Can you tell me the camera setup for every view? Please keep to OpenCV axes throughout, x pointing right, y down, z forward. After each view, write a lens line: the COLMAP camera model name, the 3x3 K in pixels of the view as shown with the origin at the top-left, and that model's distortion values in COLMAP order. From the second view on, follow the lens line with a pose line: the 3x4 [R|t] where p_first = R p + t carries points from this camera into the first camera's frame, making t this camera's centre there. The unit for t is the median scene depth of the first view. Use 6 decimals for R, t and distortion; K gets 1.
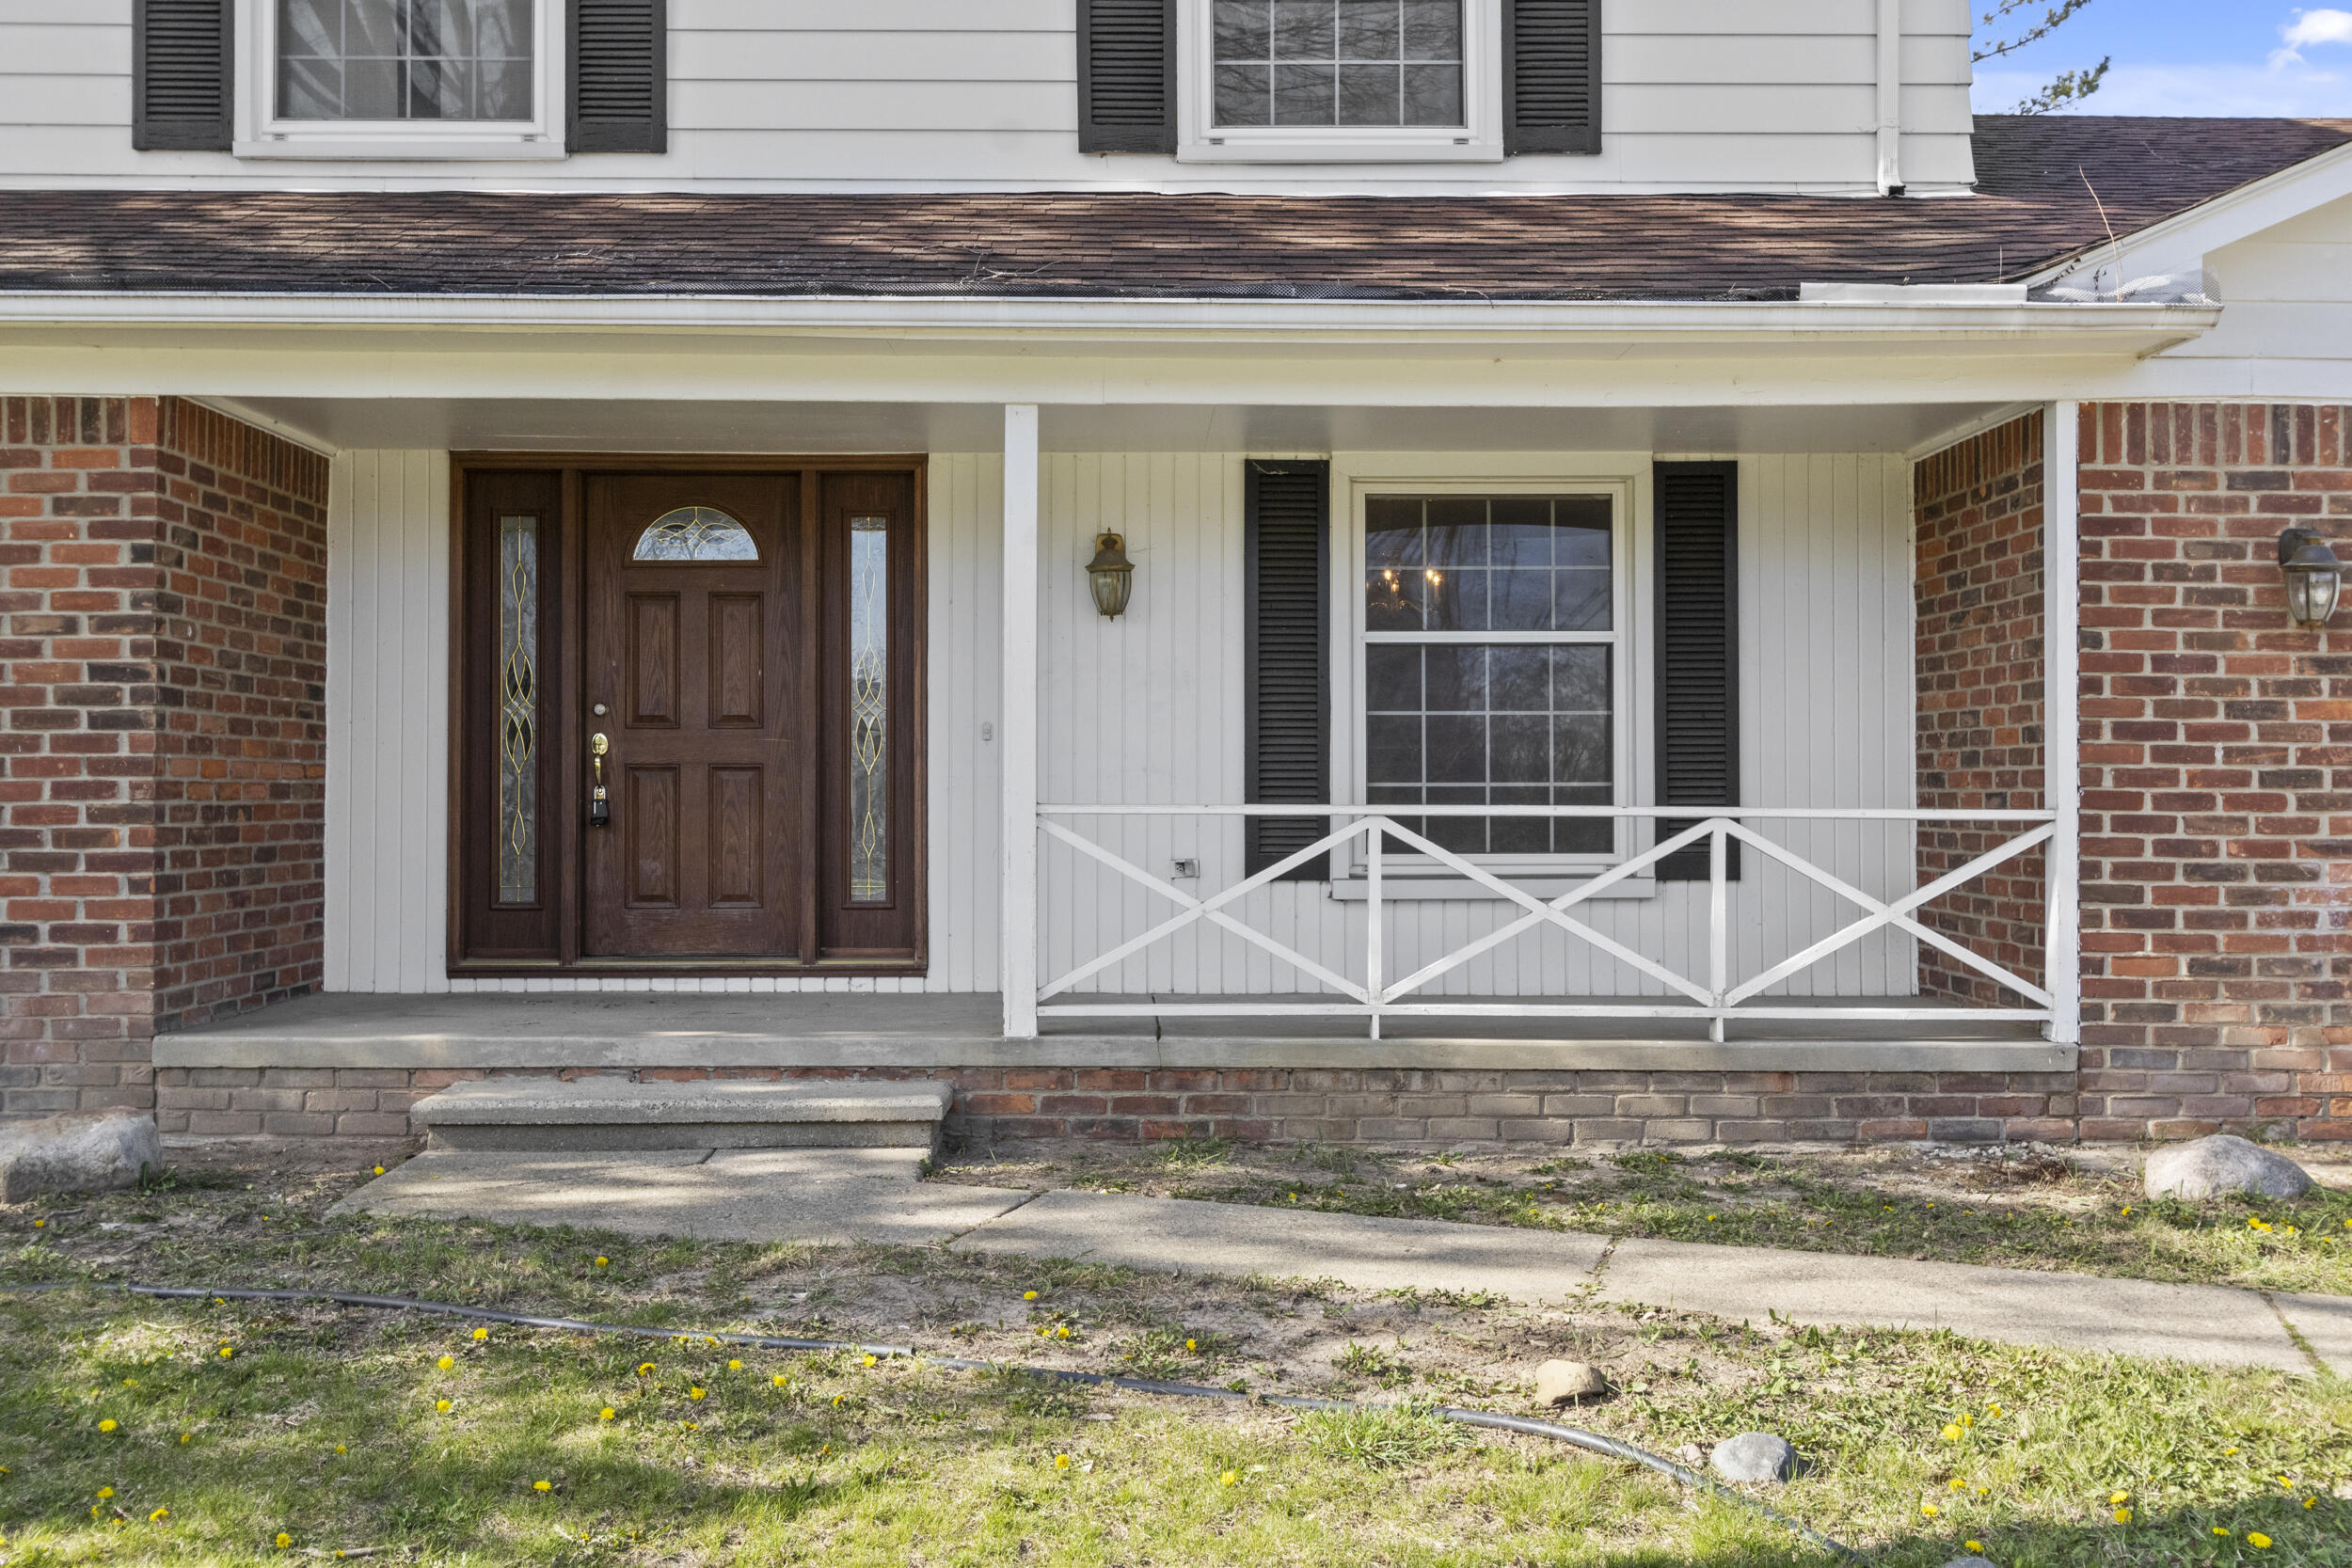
lens RADIAL K [[1495.7, 0, 1179.4], [0, 1495.7, 781.5], [0, 0, 1]] dist [0.000989, -0.000004]
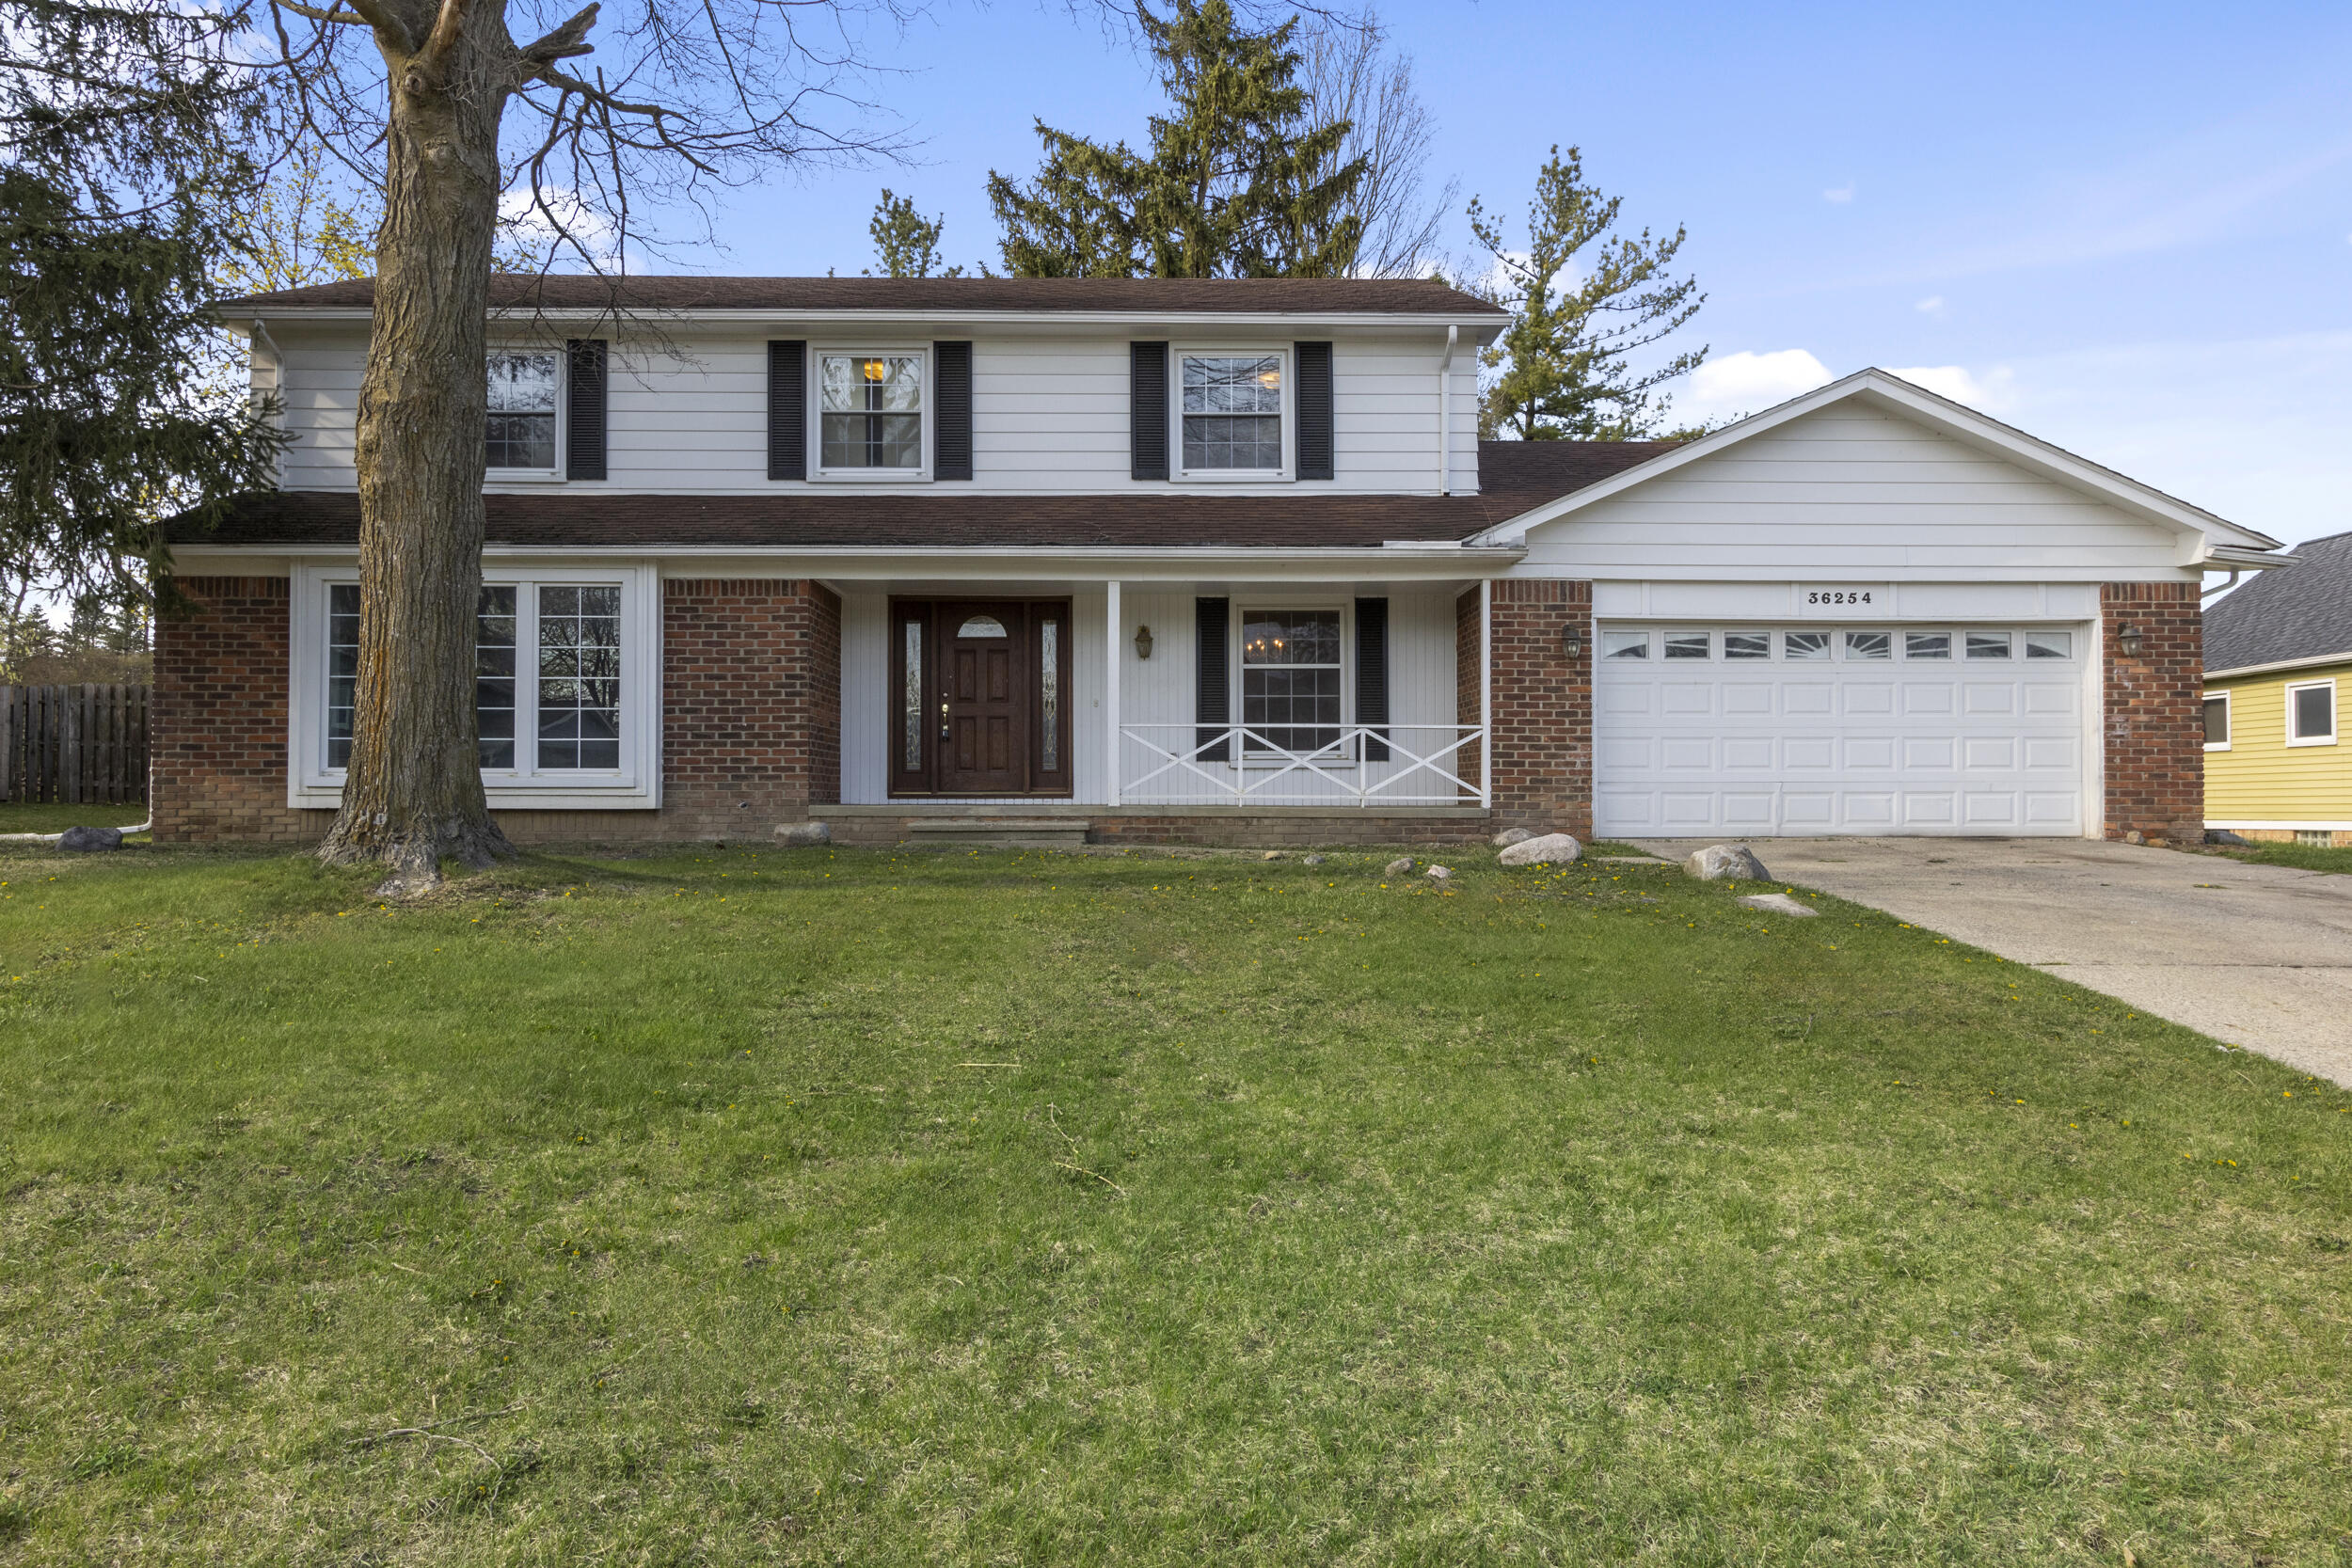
lens RADIAL K [[1015.2, 0, 1171.1], [0, 1015.2, 785.7], [0, 0, 1]] dist [0.000244, 0.000020]
pose [[0.999998, -0.001259, -0.001652, 0.003231], [0.001260, 0.999999, 0.000481, 0.110410], [0.001651, -0.000484, 0.999999, -0.763570]]
